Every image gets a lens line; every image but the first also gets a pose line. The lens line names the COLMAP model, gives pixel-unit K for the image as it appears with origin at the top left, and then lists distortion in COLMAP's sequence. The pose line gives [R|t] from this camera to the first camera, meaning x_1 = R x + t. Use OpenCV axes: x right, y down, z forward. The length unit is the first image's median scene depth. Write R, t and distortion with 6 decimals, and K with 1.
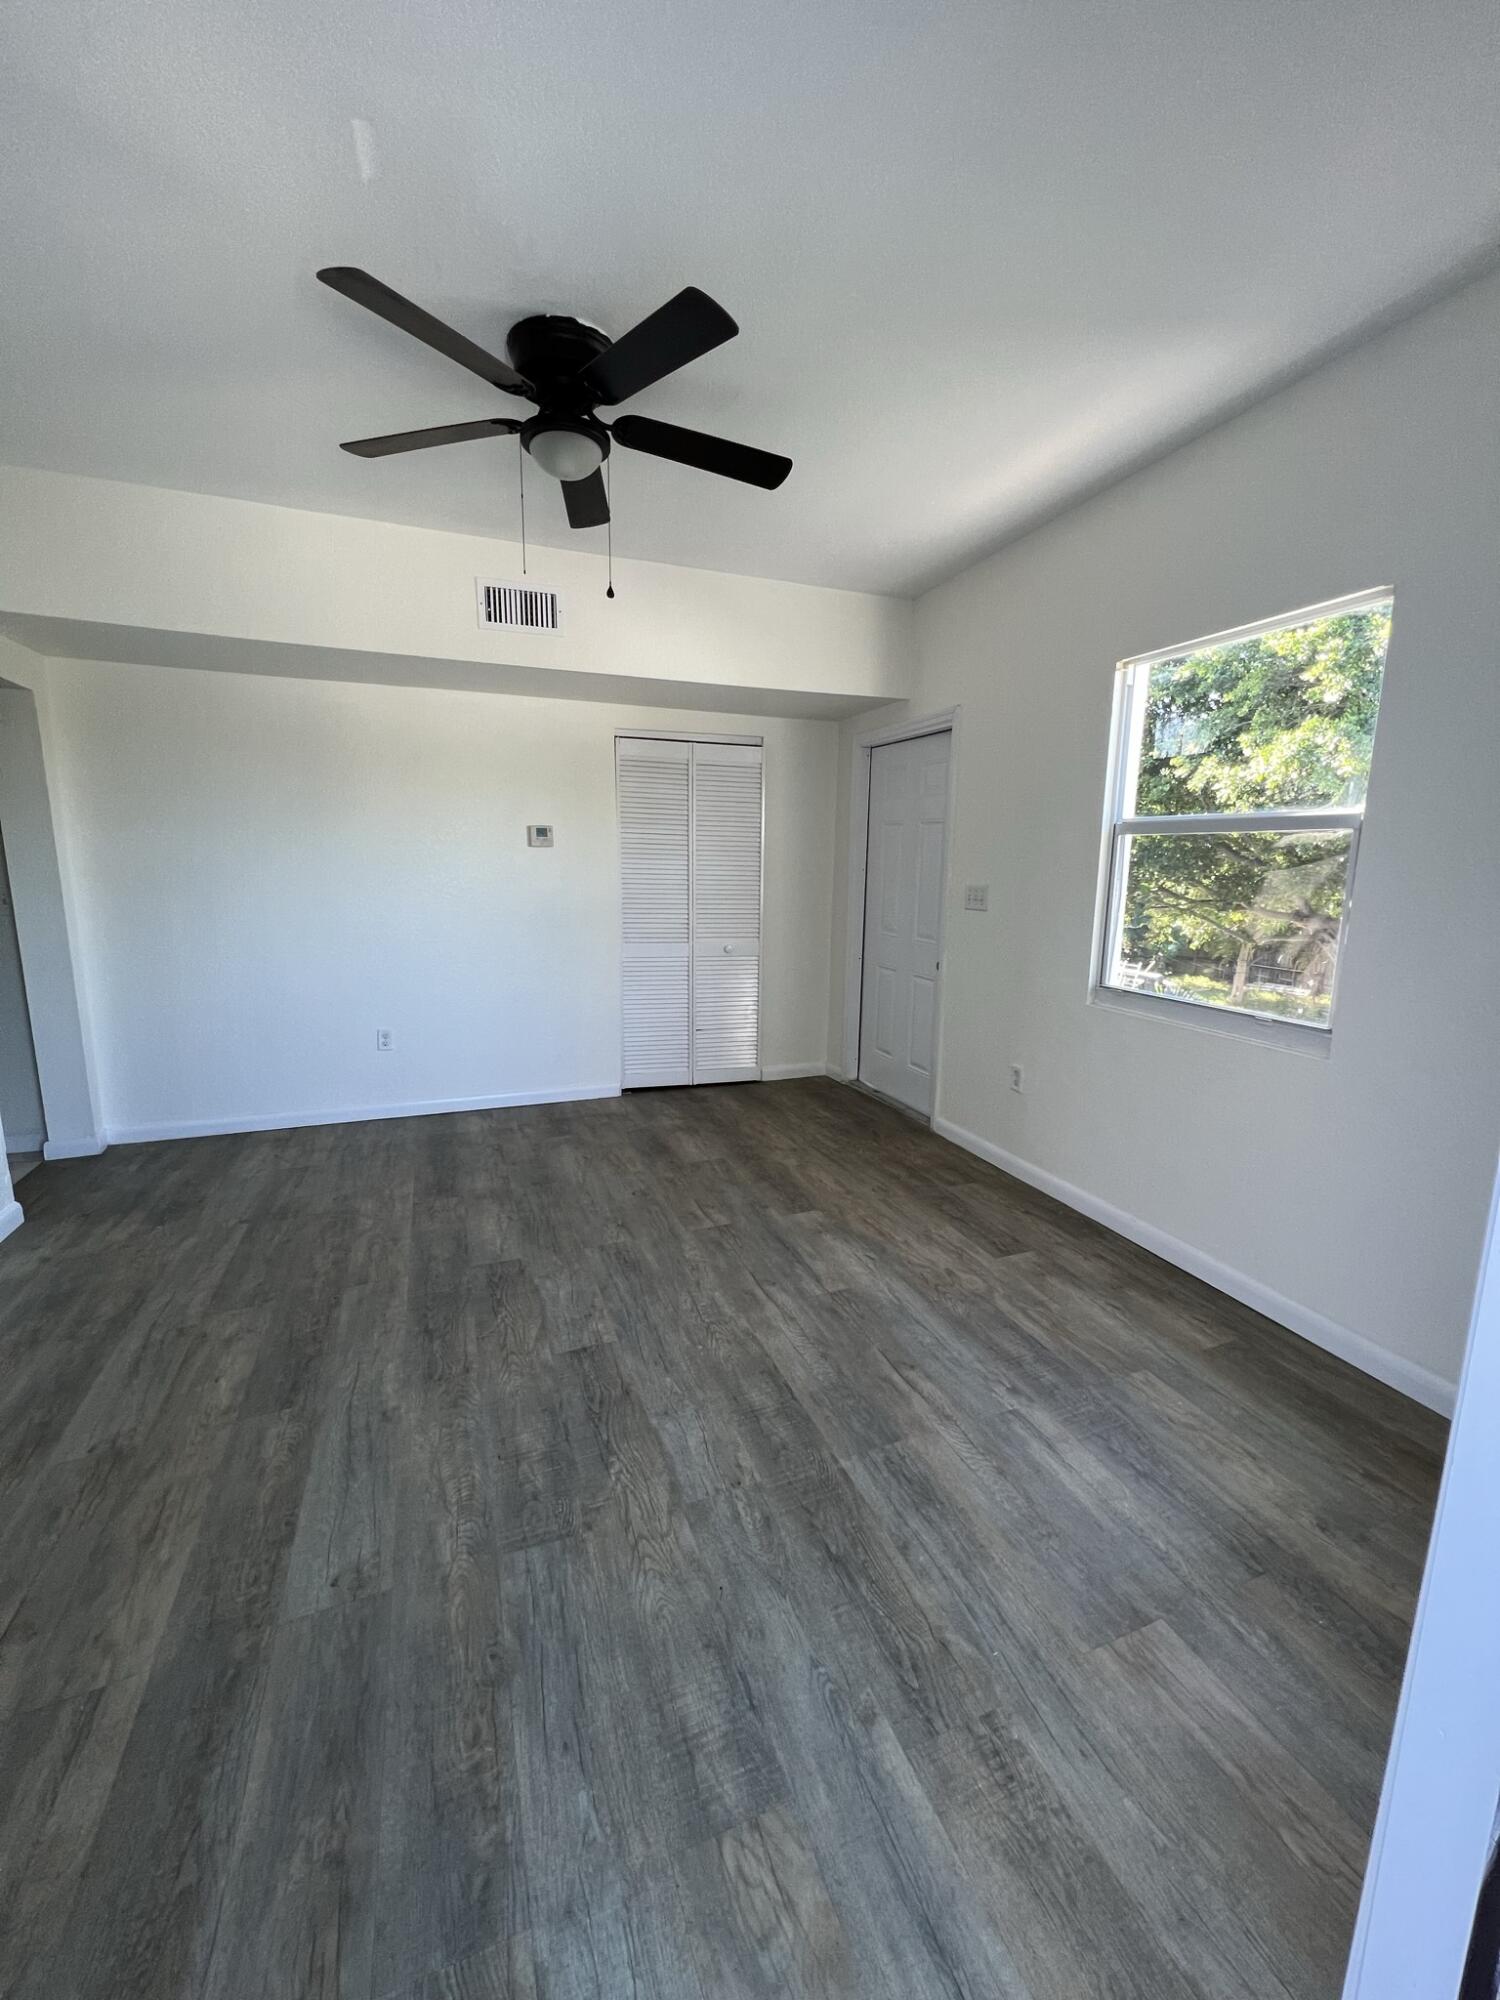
lens RADIAL K [[805.0, 0, 751.1], [0, 805.0, 998.1], [0, 0, 1]] dist [0.000207, 0.000521]
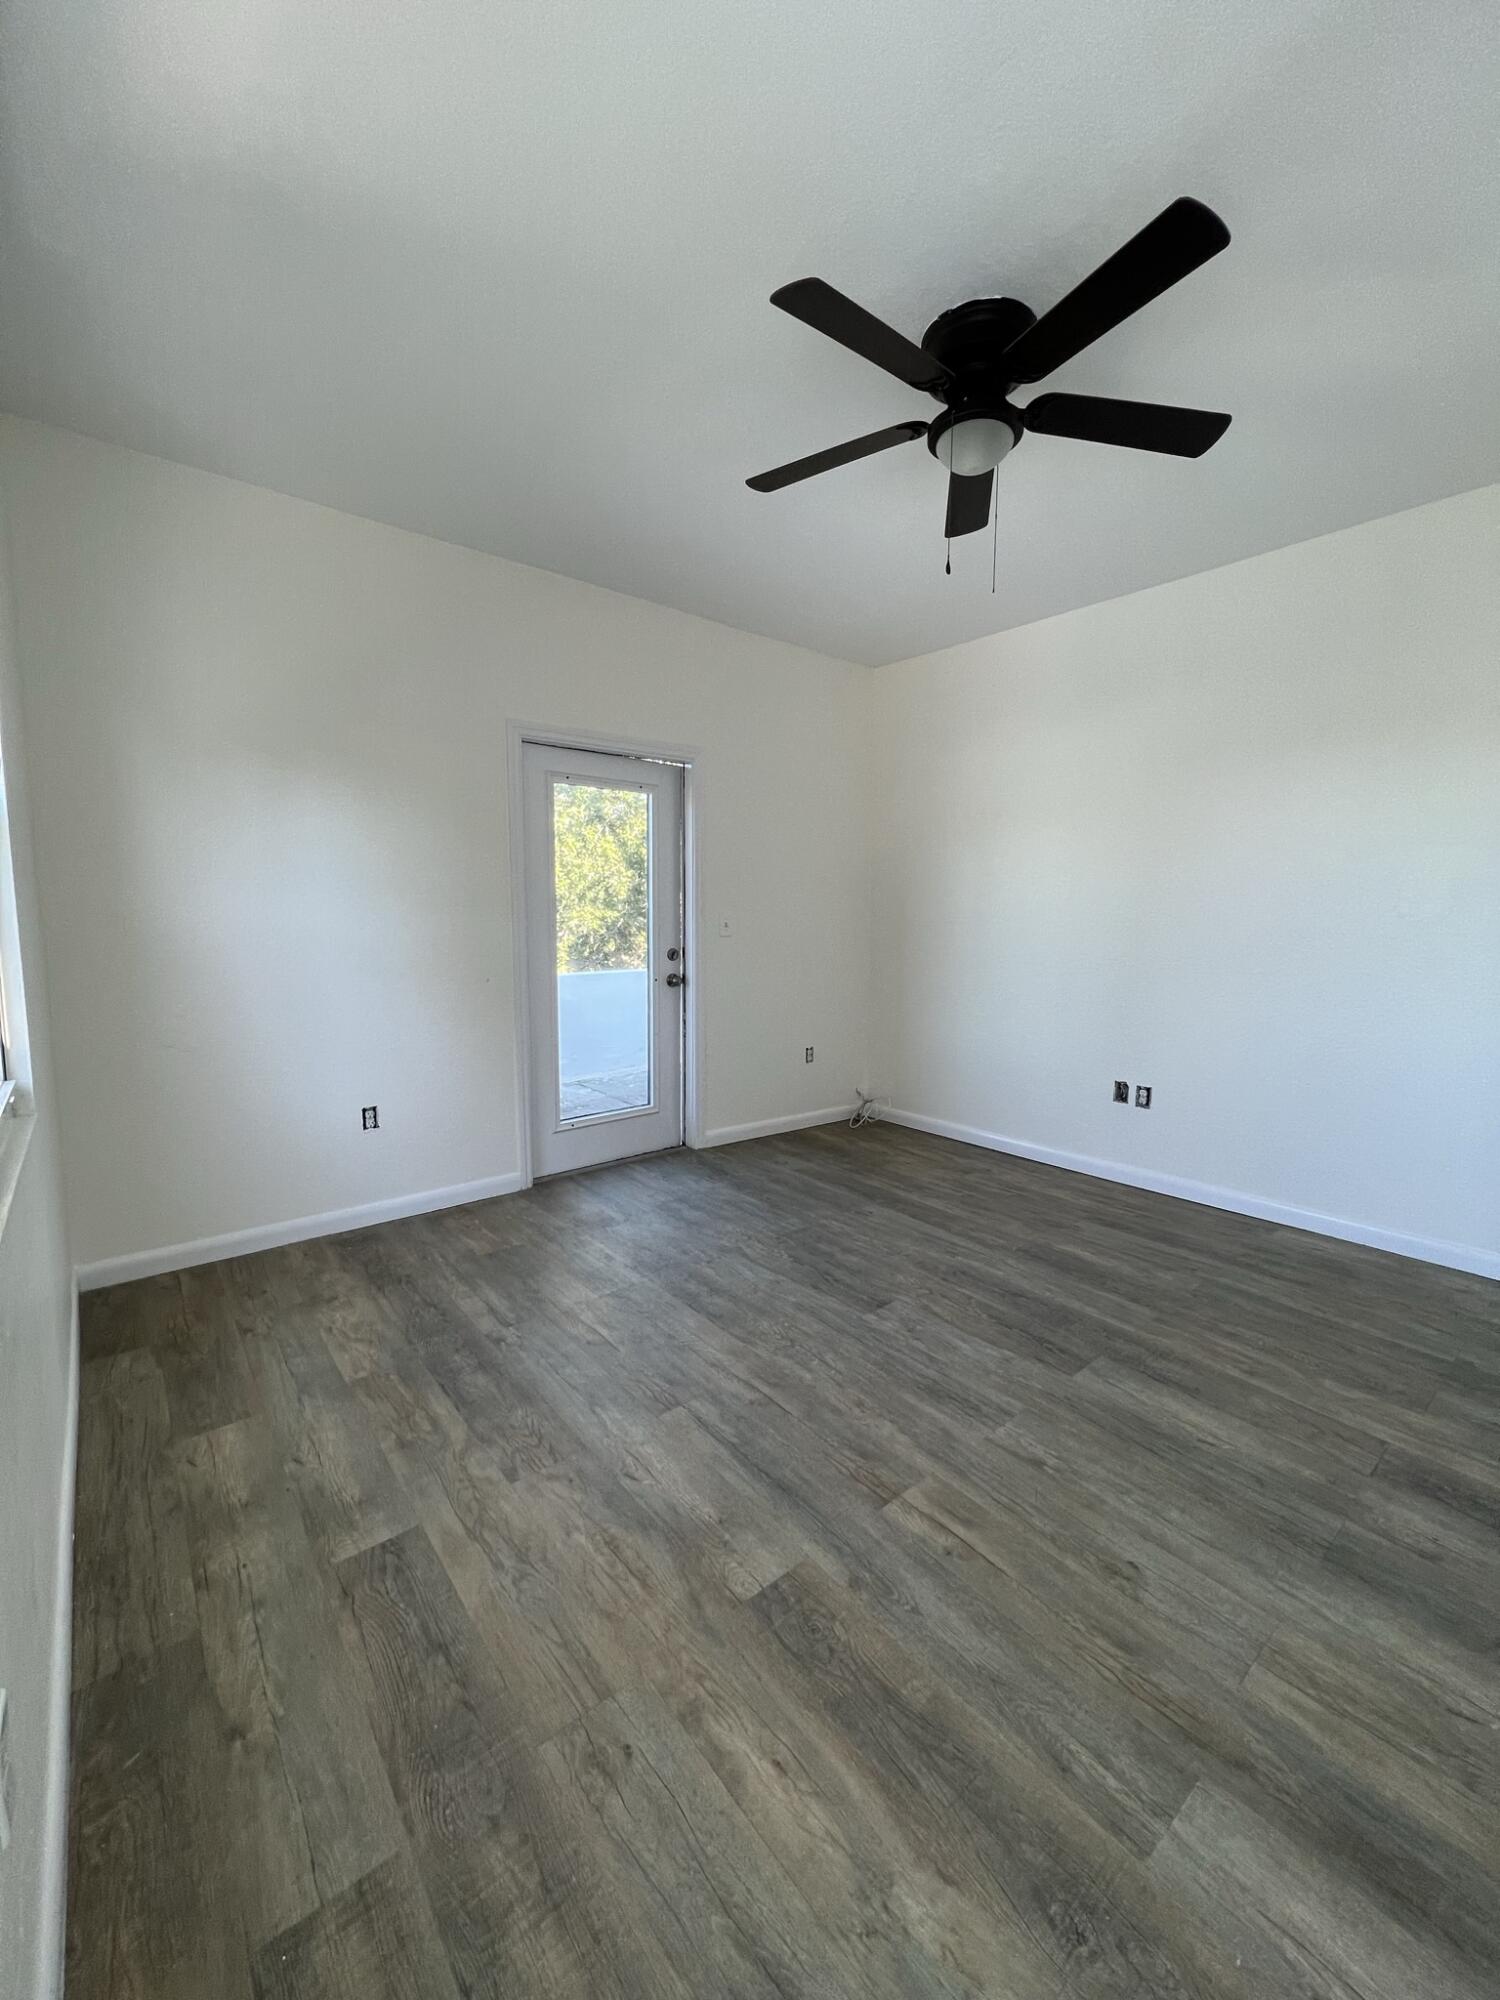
lens RADIAL K [[805.0, 0, 751.7], [0, 805.0, 1000.0], [0, 0, 1]] dist [0.000207, 0.000521]
pose [[-0.953266, 0.020355, -0.301446, 0.255028], [-0.067183, 0.958468, 0.277173, -0.239875], [0.294569, 0.284472, -0.912308, 1.586591]]
